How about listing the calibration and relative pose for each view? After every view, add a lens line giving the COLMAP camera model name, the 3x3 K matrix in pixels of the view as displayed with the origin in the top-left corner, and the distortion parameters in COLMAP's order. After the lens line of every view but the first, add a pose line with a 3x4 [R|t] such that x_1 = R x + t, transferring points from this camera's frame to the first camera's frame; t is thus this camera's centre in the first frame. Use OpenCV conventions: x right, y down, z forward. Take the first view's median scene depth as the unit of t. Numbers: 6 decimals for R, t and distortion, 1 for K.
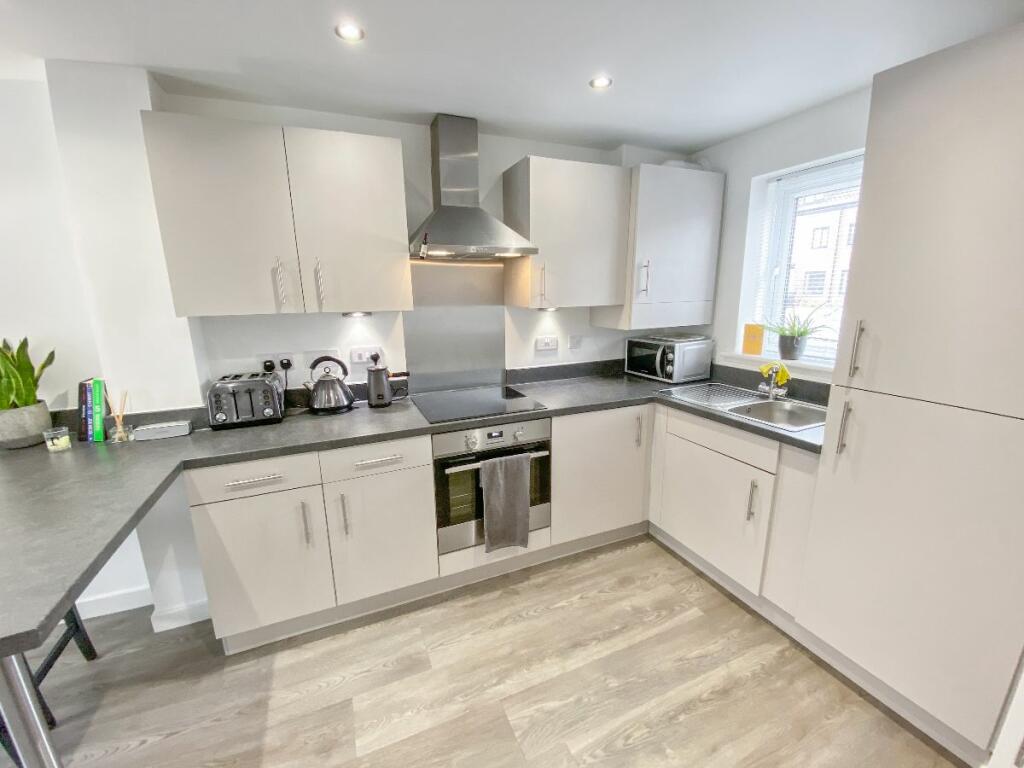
lens RADIAL K [[387.3, 0, 513.5], [0, 387.3, 388.5], [0, 0, 1]] dist [-0.021200, -0.001300]
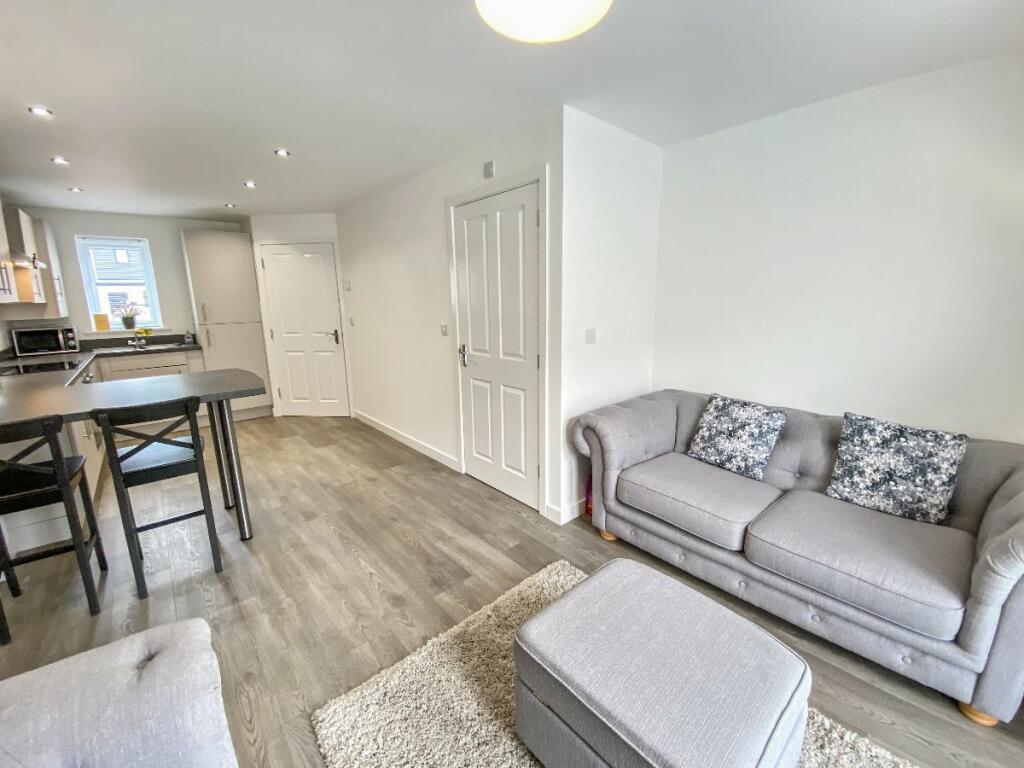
lens RADIAL K [[431.9, 0, 510.4], [0, 431.9, 385.9], [0, 0, 1]] dist [-0.001111, -0.002703]
pose [[-0.325201, -0.168522, 0.930508, -1.873965], [0.236787, 0.938135, 0.252657, 0.094344], [-0.915520, 0.302496, -0.265179, -0.127549]]
